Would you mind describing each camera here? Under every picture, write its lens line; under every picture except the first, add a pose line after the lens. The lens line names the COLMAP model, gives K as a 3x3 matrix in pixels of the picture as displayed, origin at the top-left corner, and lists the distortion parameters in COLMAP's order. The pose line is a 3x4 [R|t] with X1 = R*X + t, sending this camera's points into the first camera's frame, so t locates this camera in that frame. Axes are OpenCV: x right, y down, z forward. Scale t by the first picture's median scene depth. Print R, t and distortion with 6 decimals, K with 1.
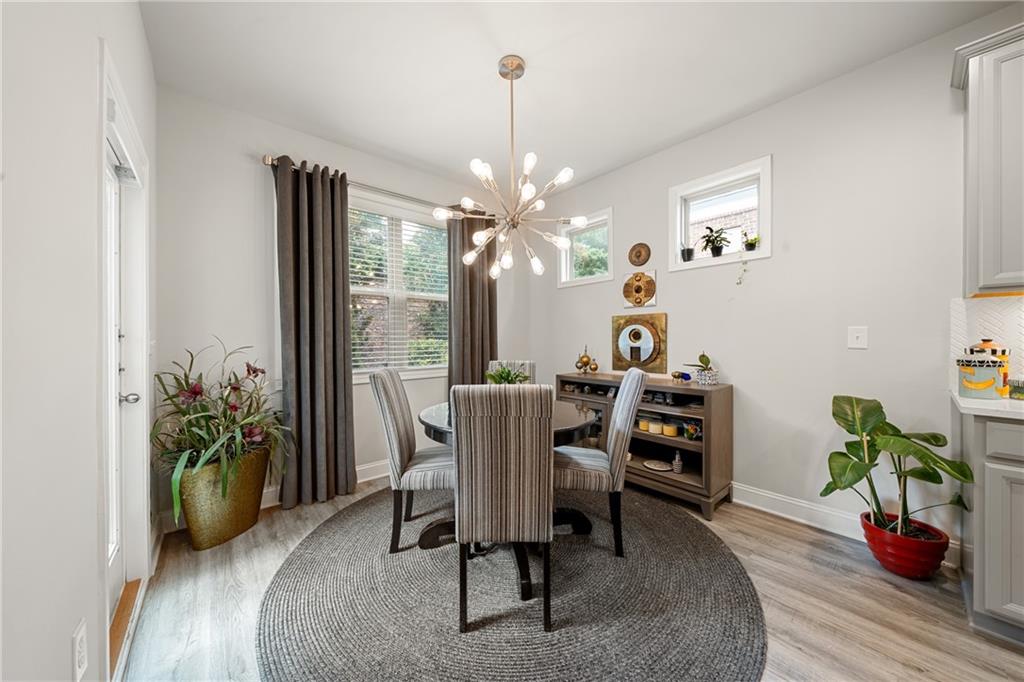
lens RADIAL K [[349.9, 0, 509.7], [0, 349.9, 338.9], [0, 0, 1]] dist [-0.005948, 0.000033]
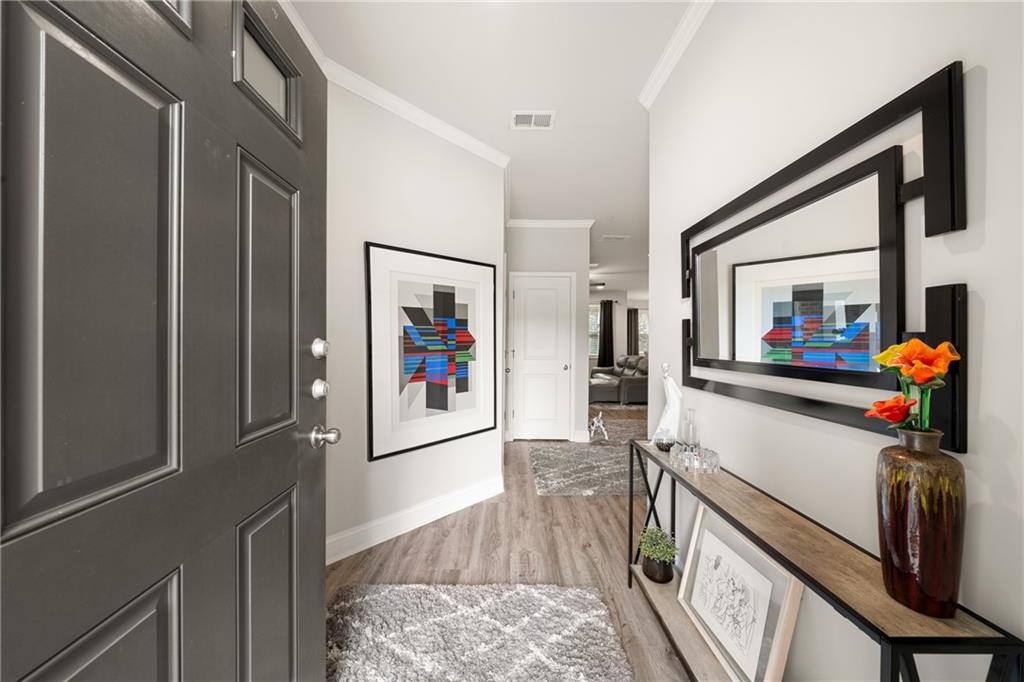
lens RADIAL K [[354.1, 0, 505.2], [0, 354.1, 343.0], [0, 0, 1]] dist [-0.001645, -0.000099]
pose [[0.758332, 0.012708, -0.651745, 1.312396], [-0.012231, 0.999911, 0.005266, -0.029692], [0.651754, 0.003978, 0.758420, -3.874742]]
